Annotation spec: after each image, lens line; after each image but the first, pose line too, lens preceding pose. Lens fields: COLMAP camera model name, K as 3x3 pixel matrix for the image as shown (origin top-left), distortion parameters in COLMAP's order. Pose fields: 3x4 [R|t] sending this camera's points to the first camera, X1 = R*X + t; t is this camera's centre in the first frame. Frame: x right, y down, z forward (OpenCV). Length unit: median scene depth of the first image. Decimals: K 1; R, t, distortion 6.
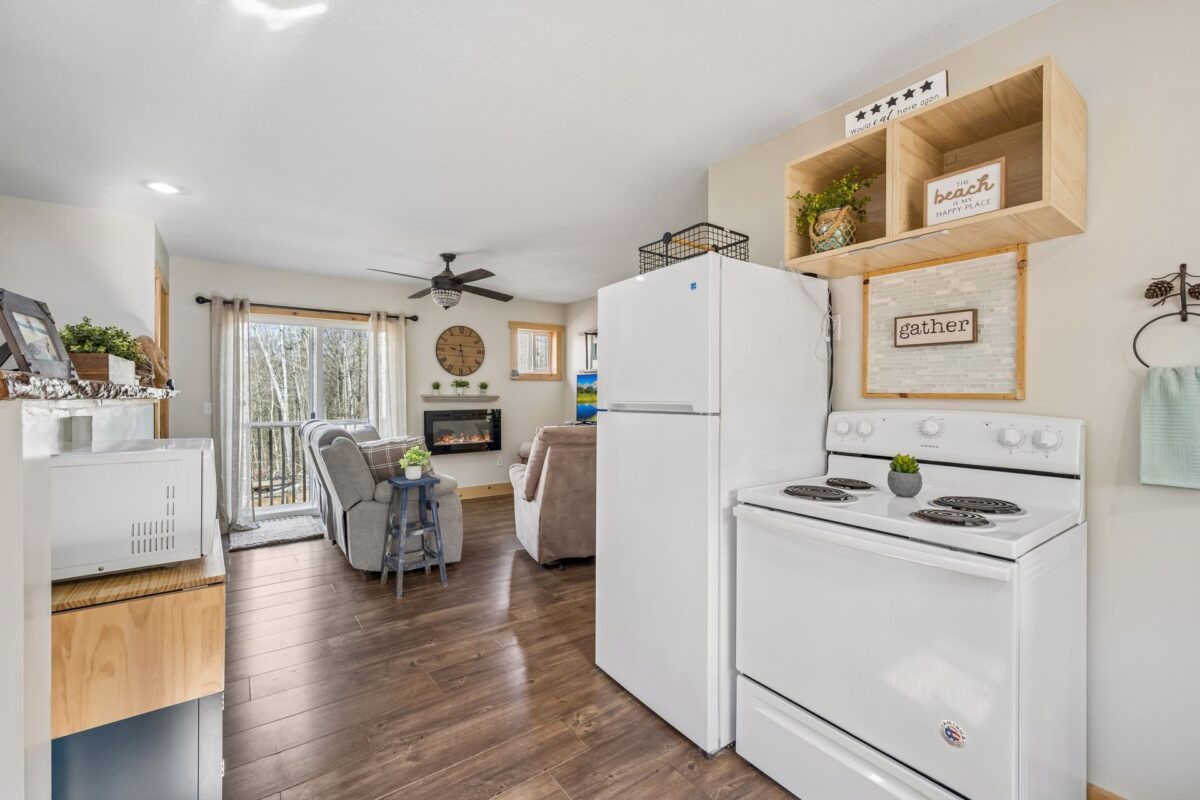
lens RADIAL K [[505.3, 0, 604.4], [0, 505.3, 393.1], [0, 0, 1]] dist [-0.001874, -0.000182]
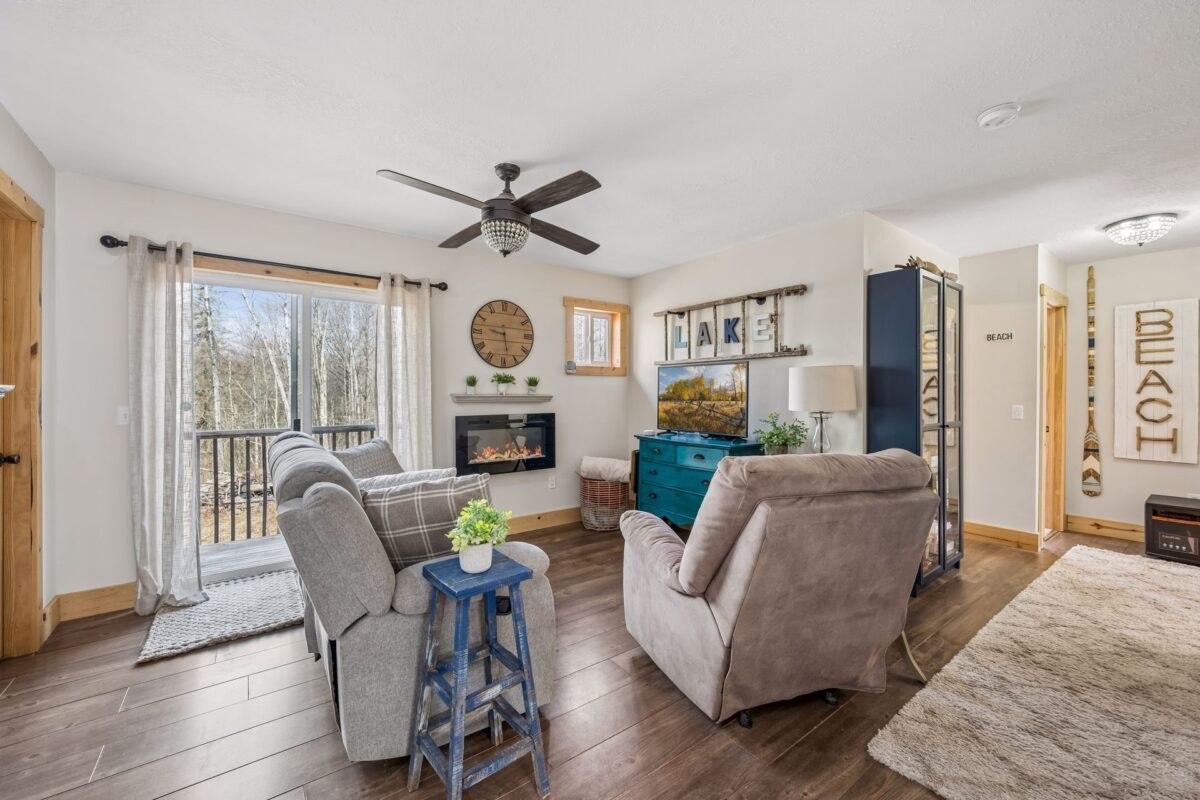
lens RADIAL K [[476.6, 0, 602.5], [0, 476.6, 393.4], [0, 0, 1]] dist [0.001074, 0.000127]
pose [[0.999965, 0.001201, 0.008312, -0.161005], [-0.001217, 0.999998, 0.001864, 0.001396], [-0.008310, -0.001874, 0.999964, 0.335769]]
